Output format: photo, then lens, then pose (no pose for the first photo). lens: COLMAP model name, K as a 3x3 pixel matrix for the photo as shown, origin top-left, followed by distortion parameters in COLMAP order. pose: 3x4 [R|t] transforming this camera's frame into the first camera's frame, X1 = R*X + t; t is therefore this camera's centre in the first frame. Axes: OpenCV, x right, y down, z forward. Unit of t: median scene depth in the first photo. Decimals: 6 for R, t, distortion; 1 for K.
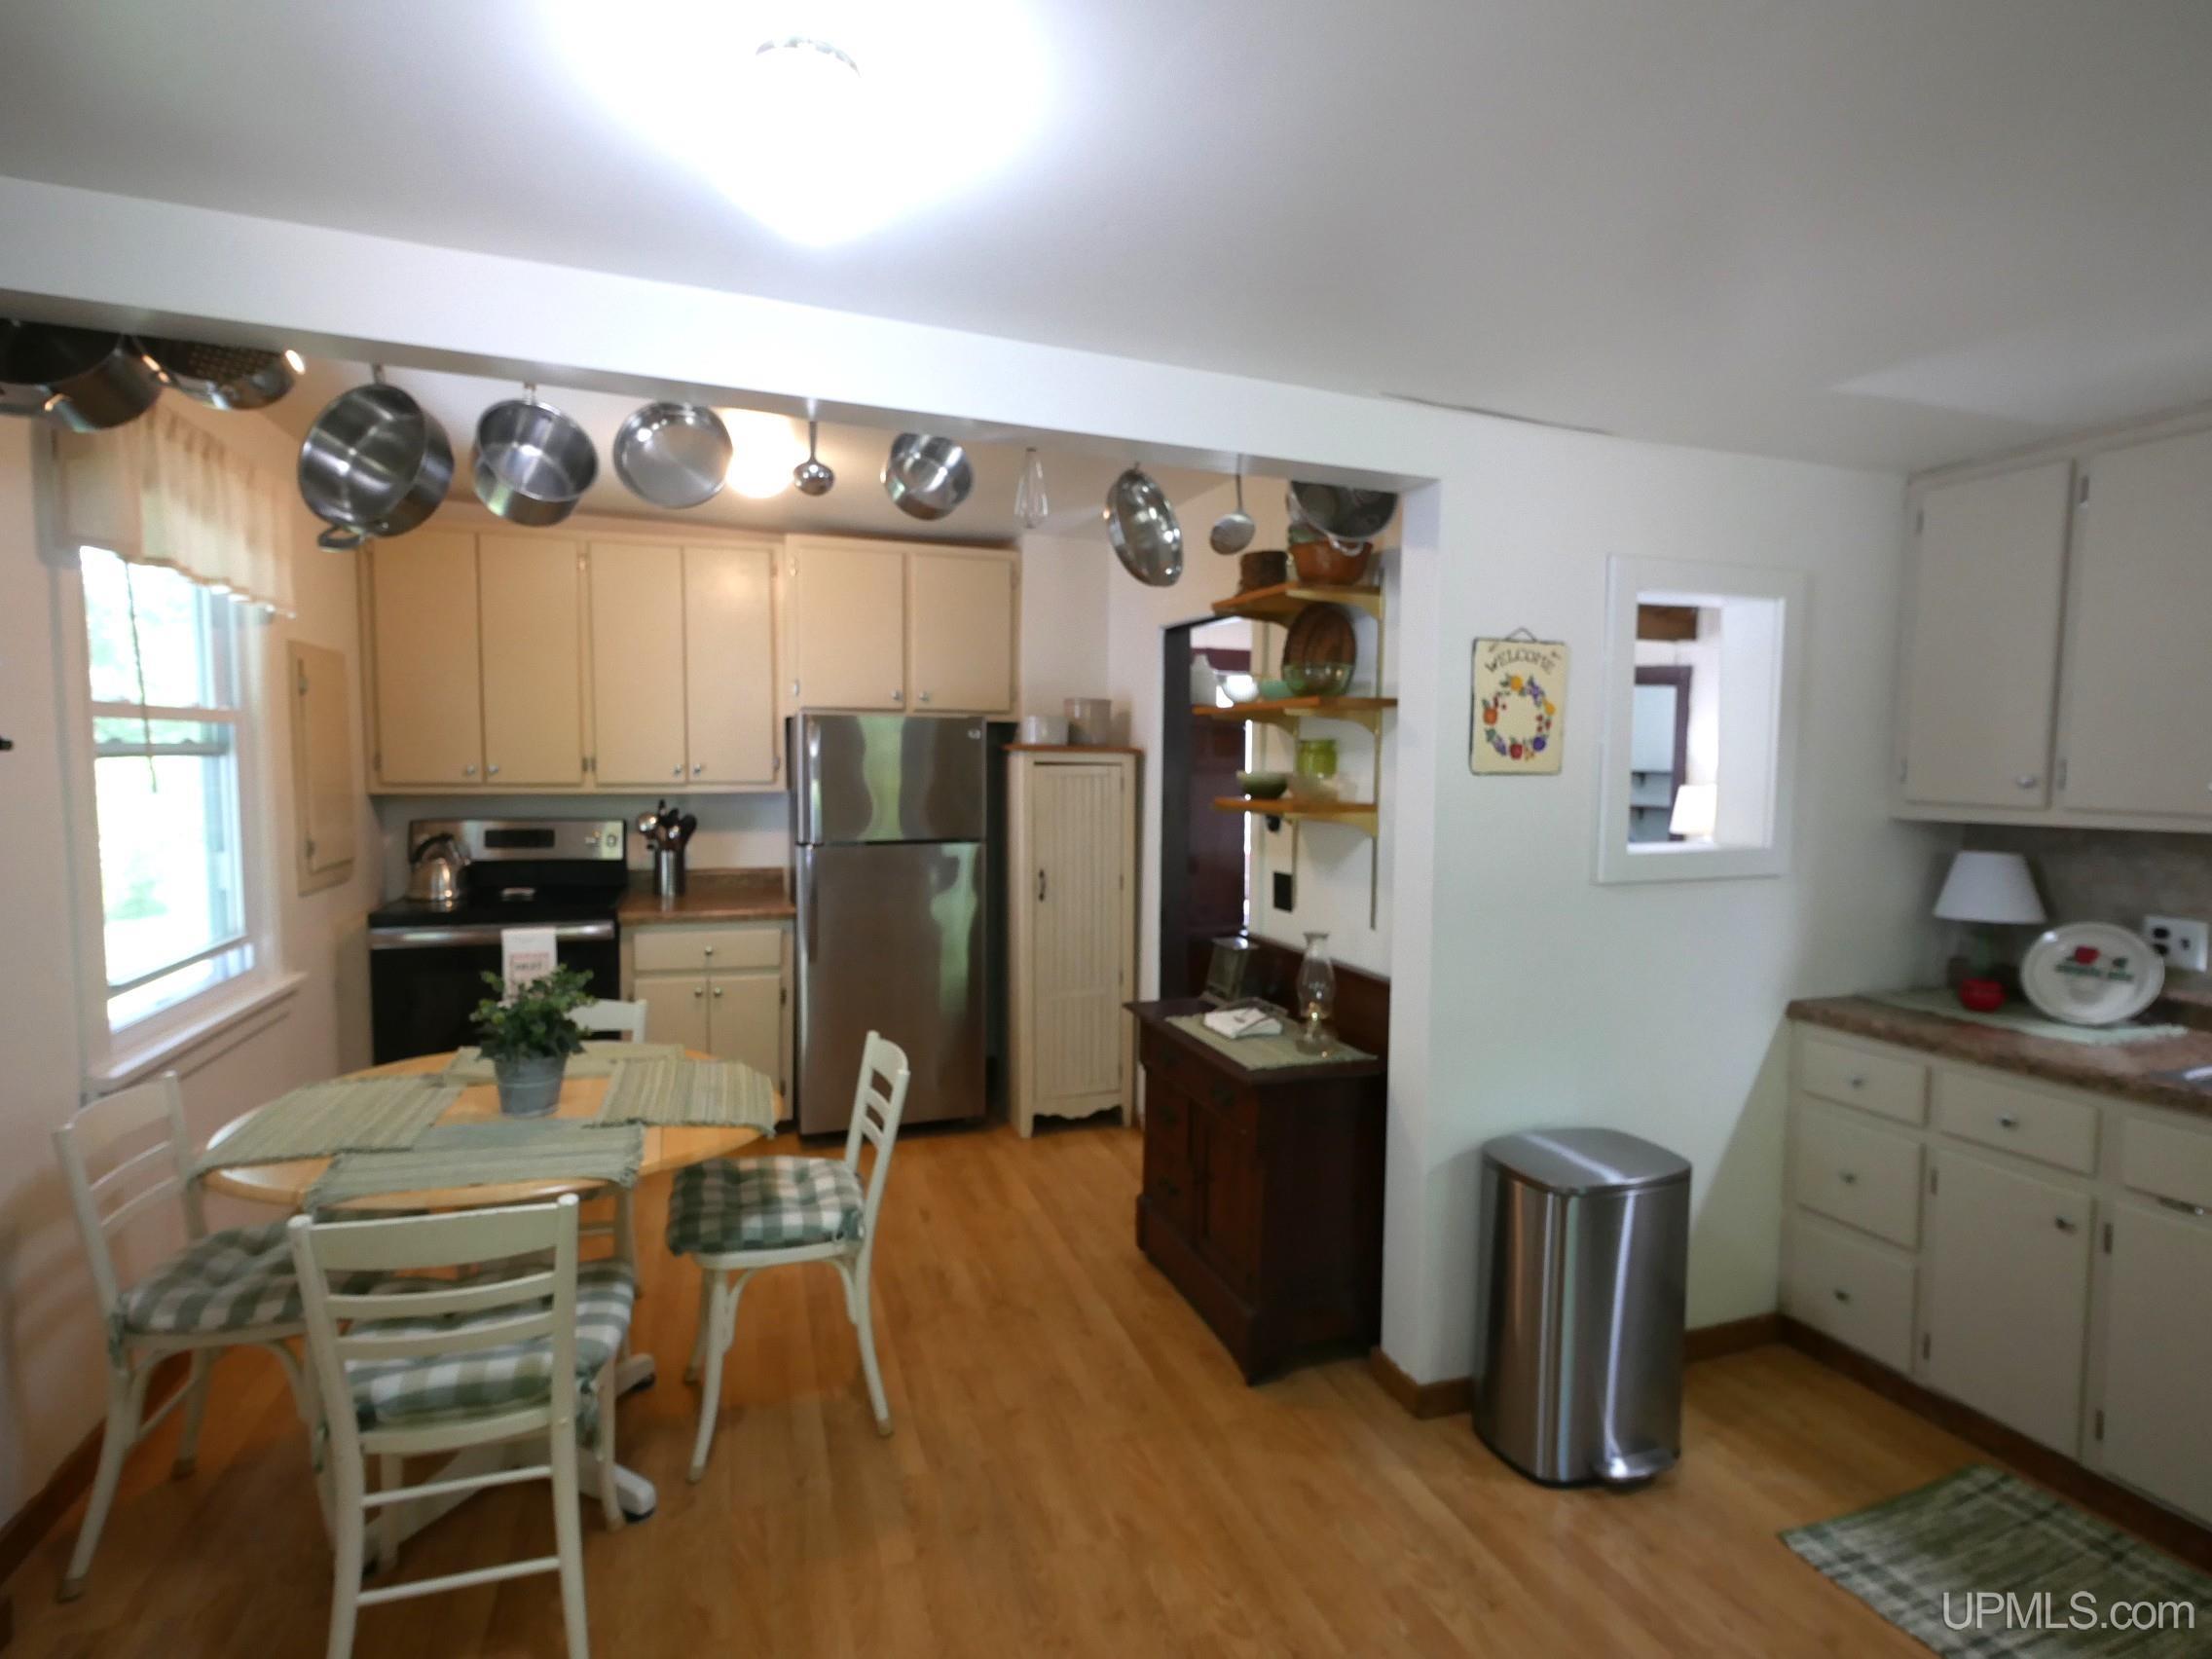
lens RADIAL K [[1079.6, 0, 1100.0], [0, 1079.6, 831.0], [0, 0, 1]] dist [-0.000598, 0.000049]
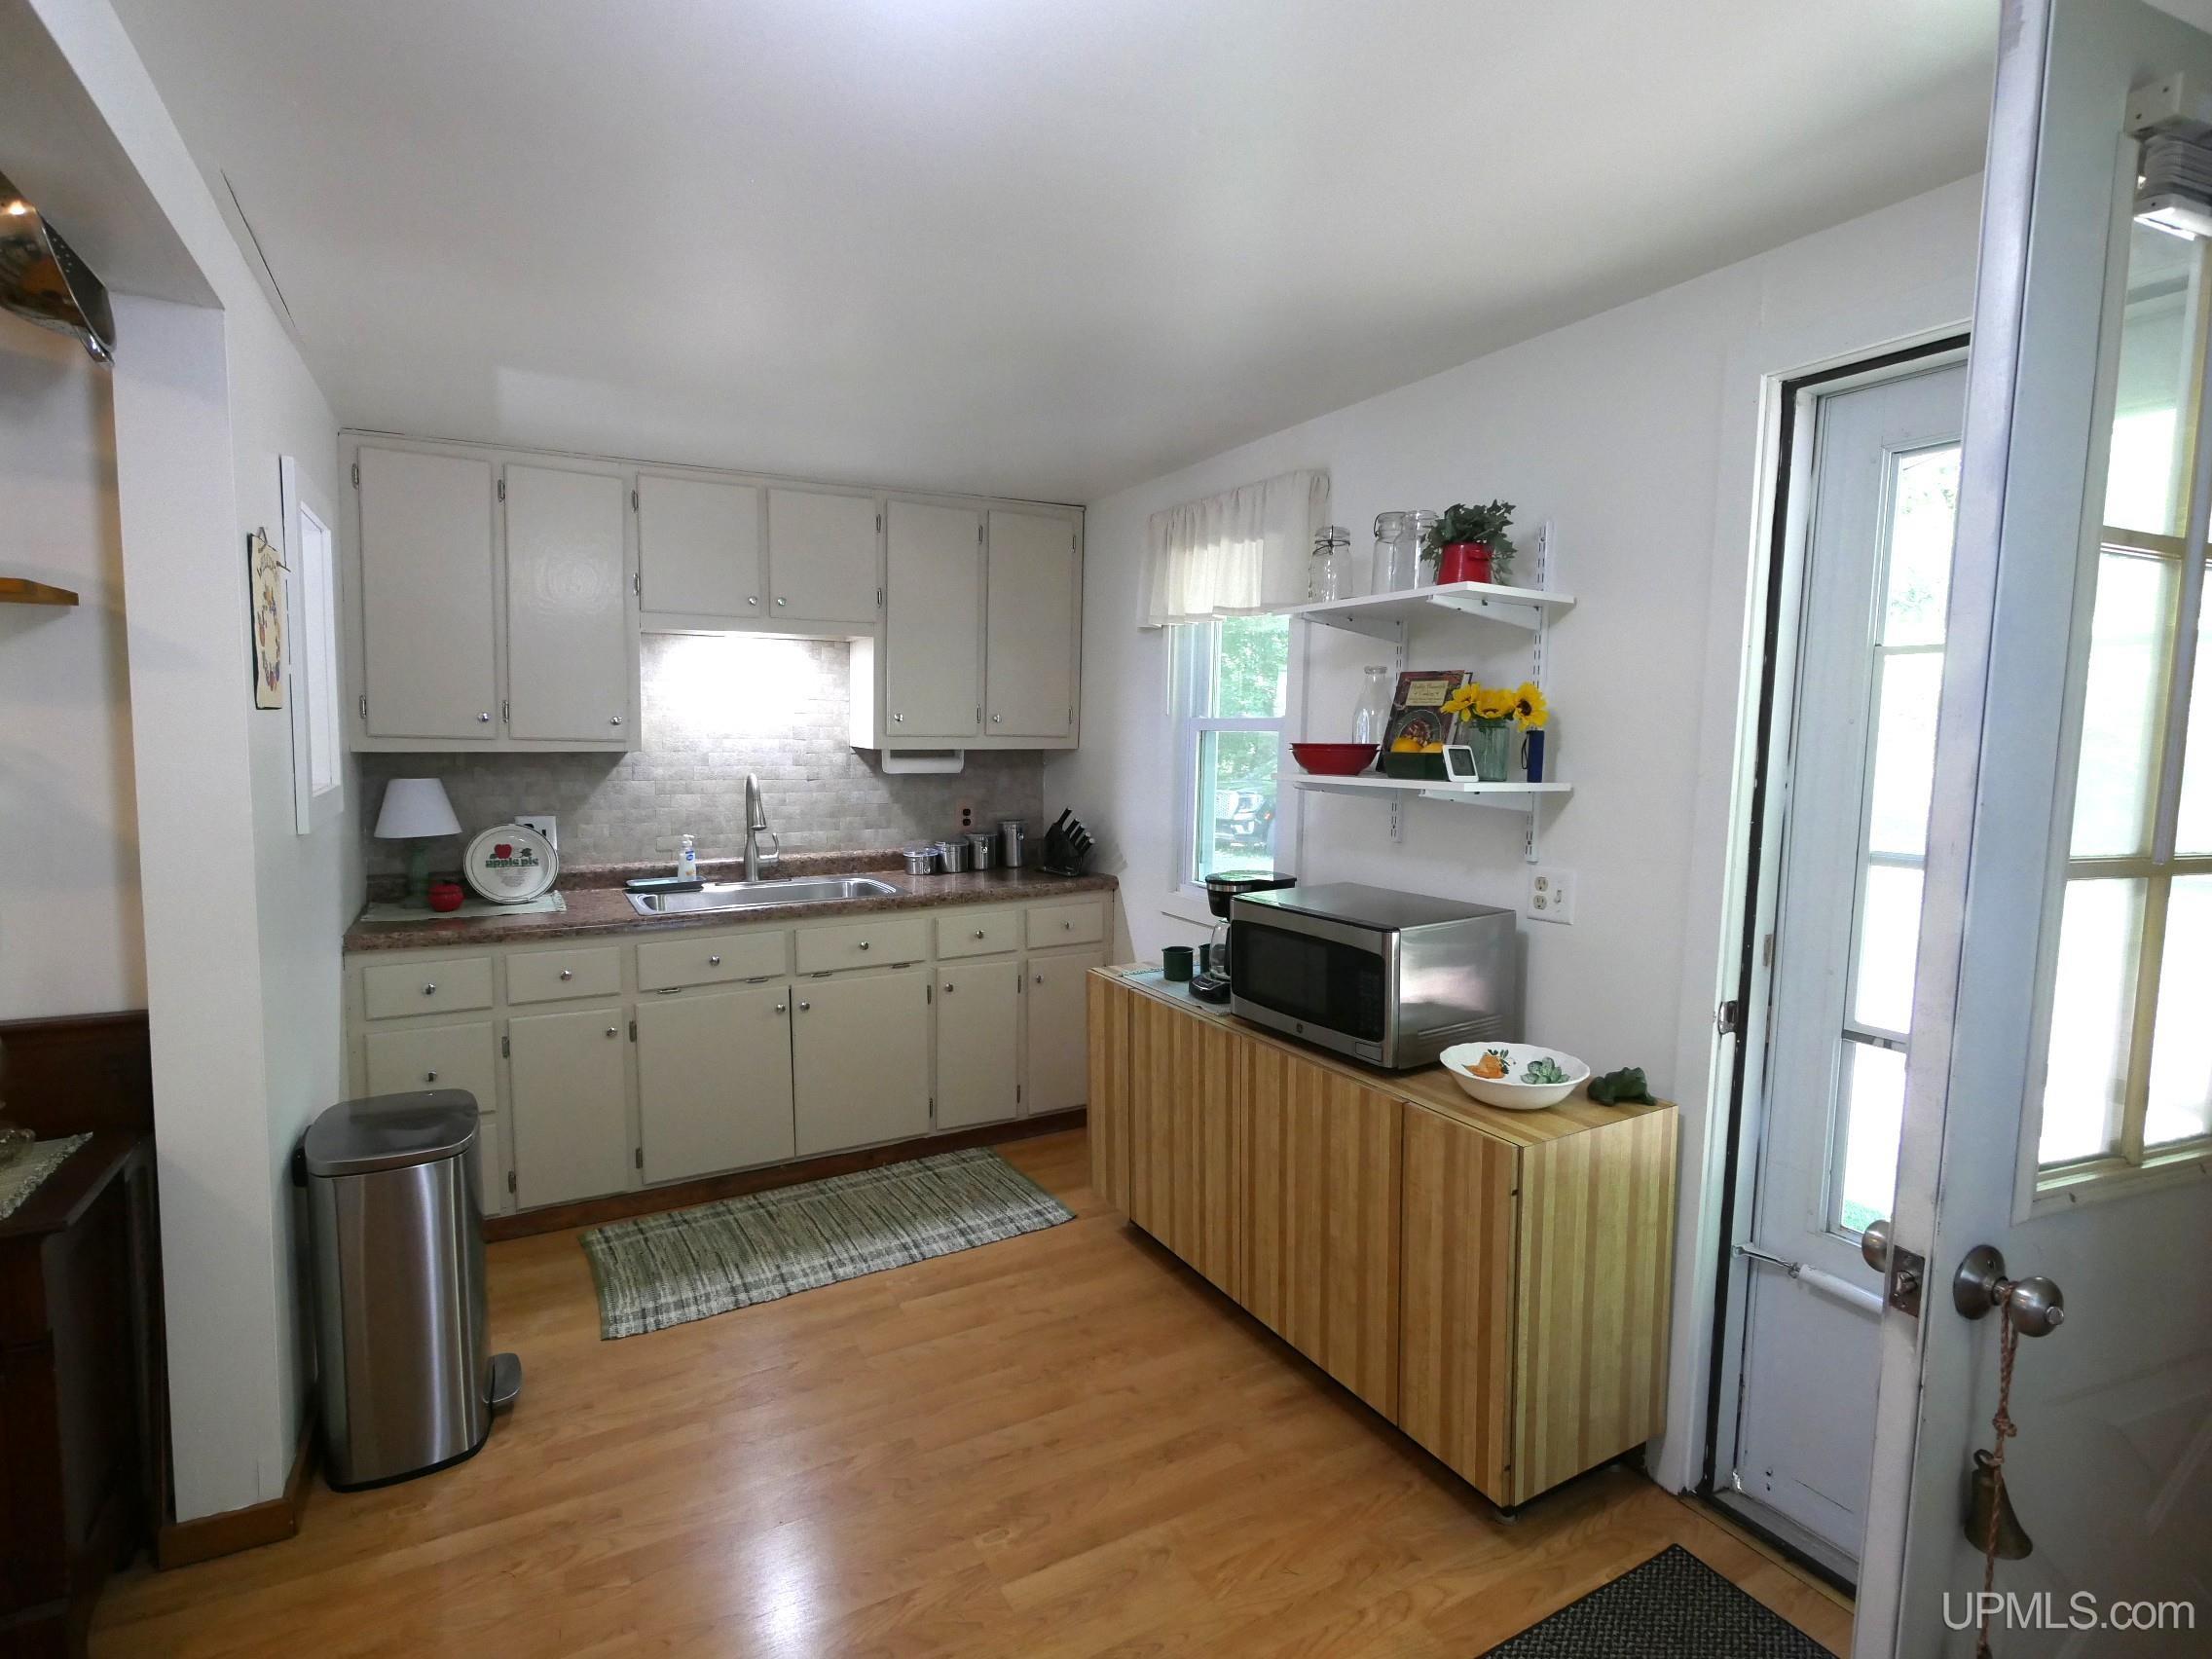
lens RADIAL K [[1099.8, 0, 1106.0], [0, 1099.8, 829.5], [0, 0, 1]] dist [-0.004170, -0.000864]
pose [[-0.163130, -0.100780, 0.981444, -0.516616], [0.045914, 0.992916, 0.109589, -0.023256], [-0.985536, 0.062939, -0.157347, 0.500443]]
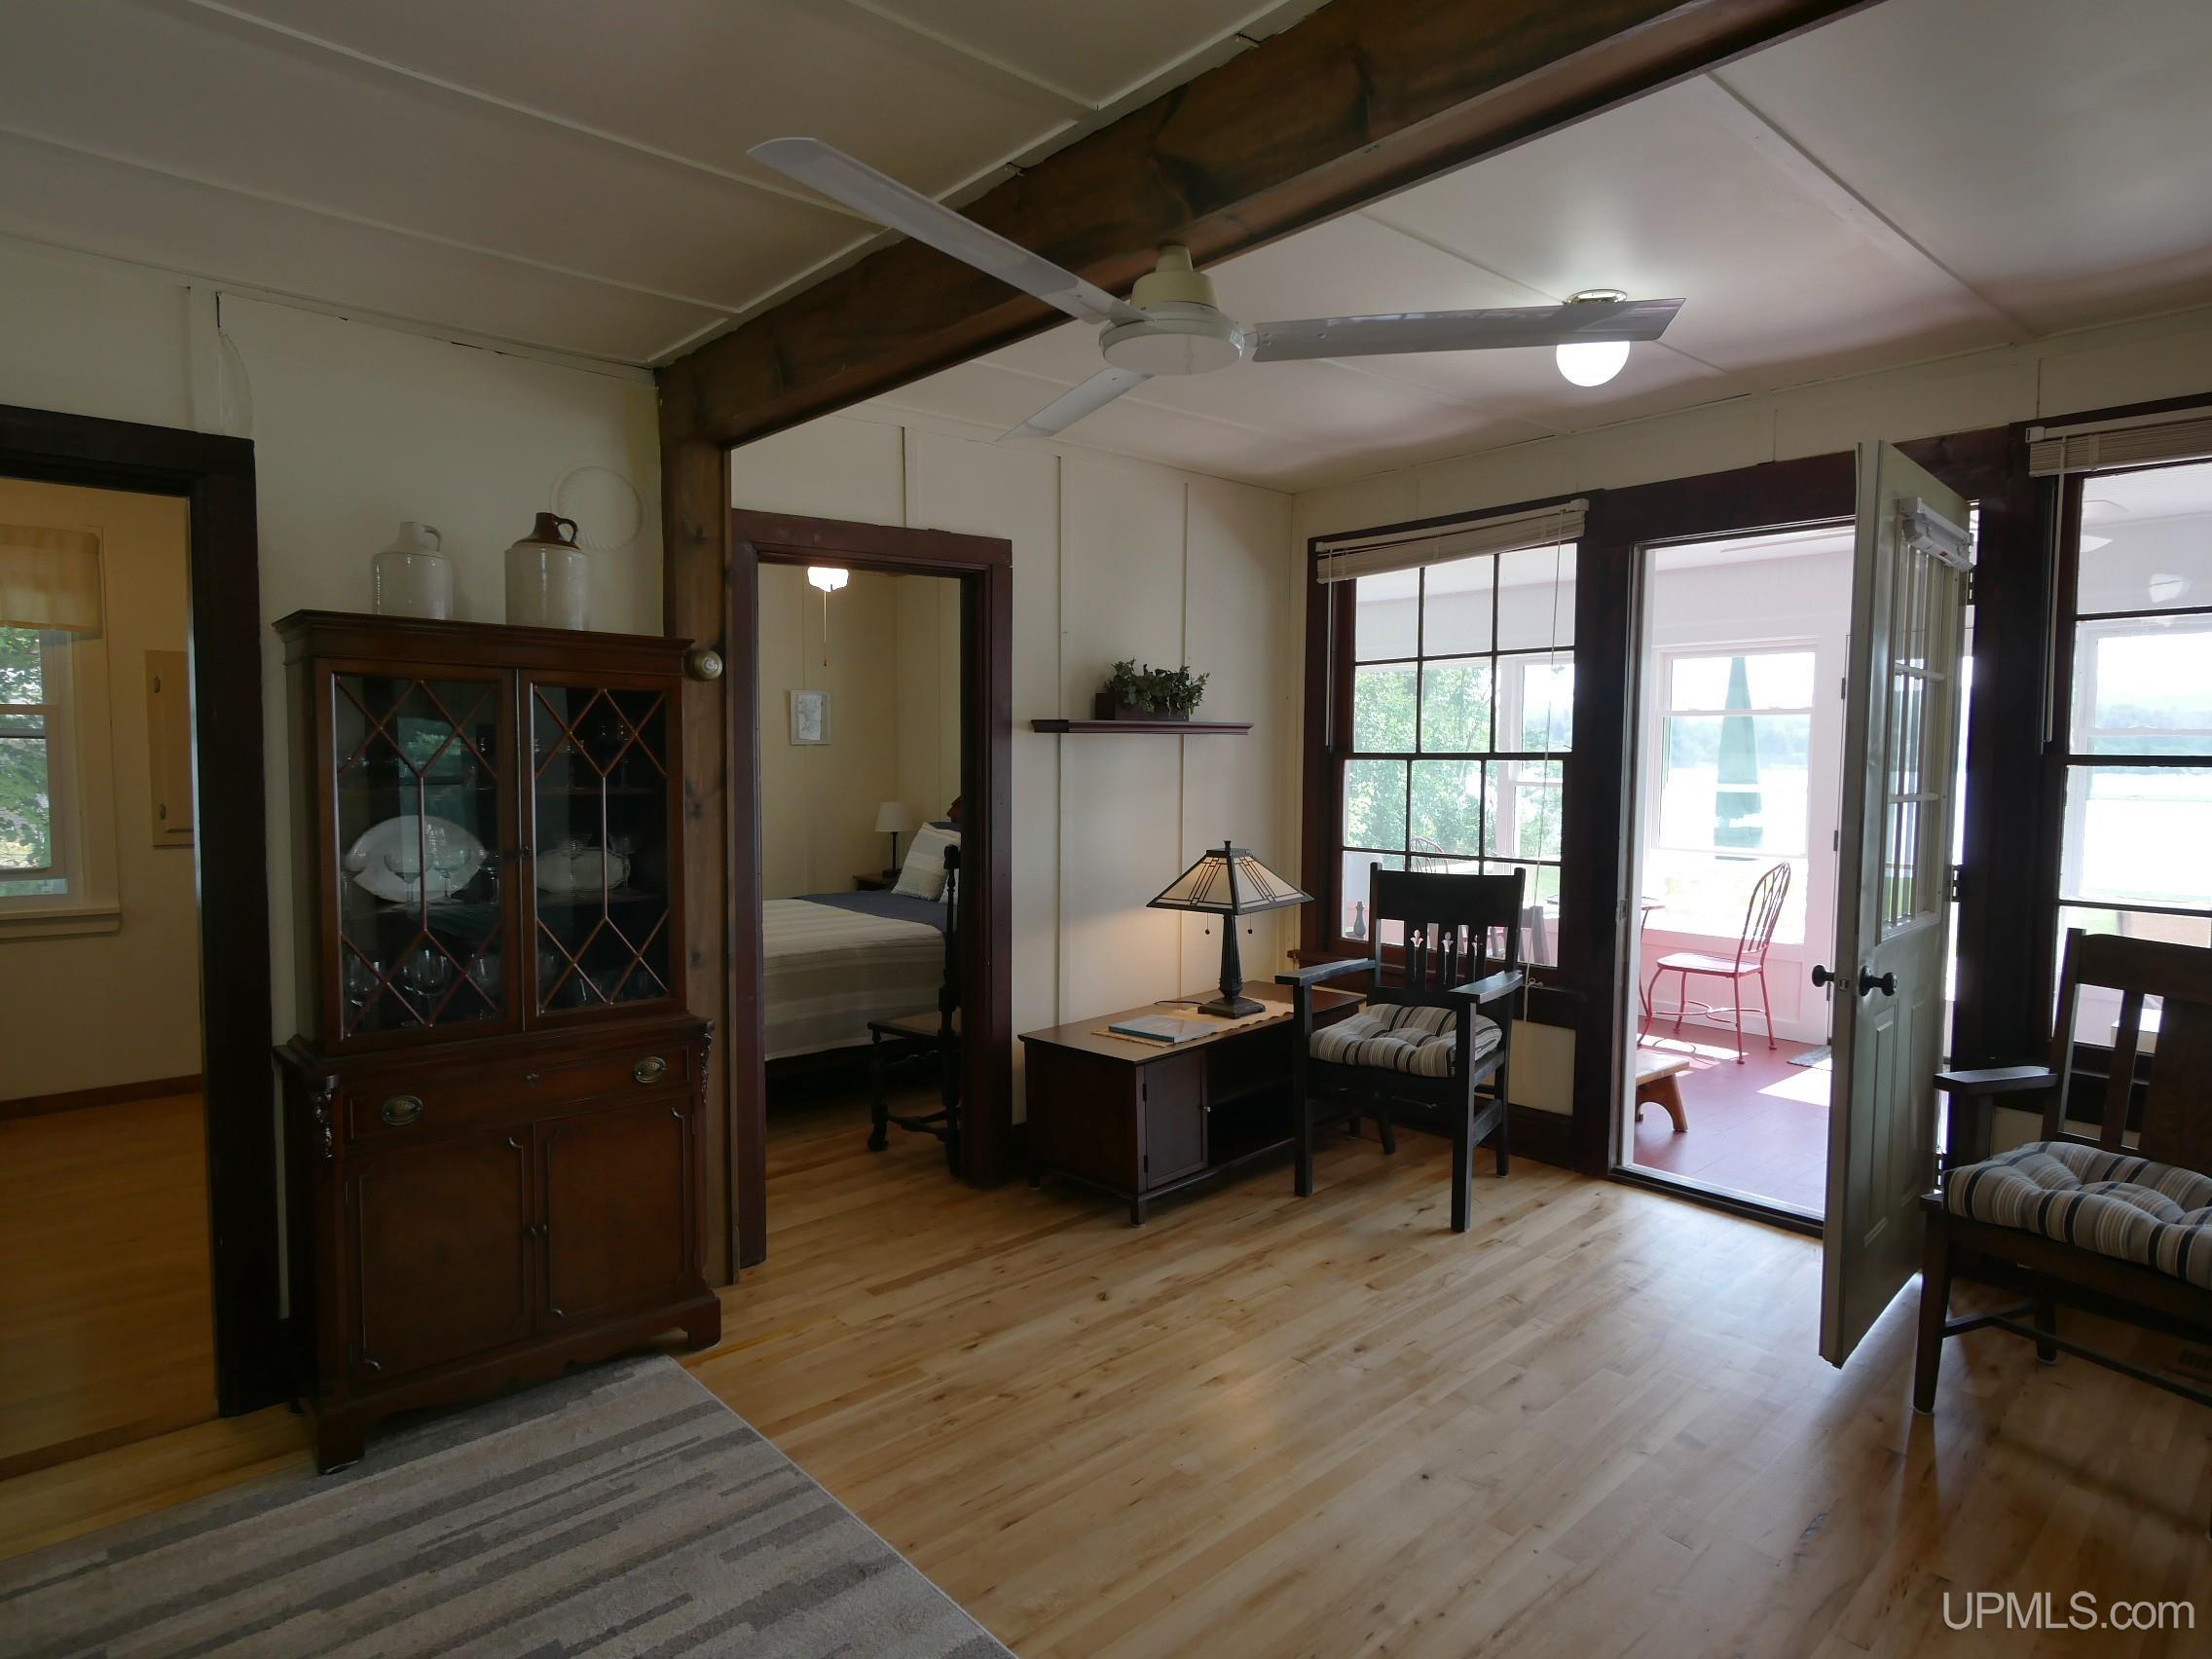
lens RADIAL K [[1232.1, 0, 1100.6], [0, 1232.1, 830.6], [0, 0, 1]] dist [0.000123, -0.000243]
pose [[0.376605, 0.047616, -0.925149, 1.400647], [-0.068855, 0.997354, 0.023303, -0.099502], [0.923812, 0.054926, 0.378887, 1.957707]]
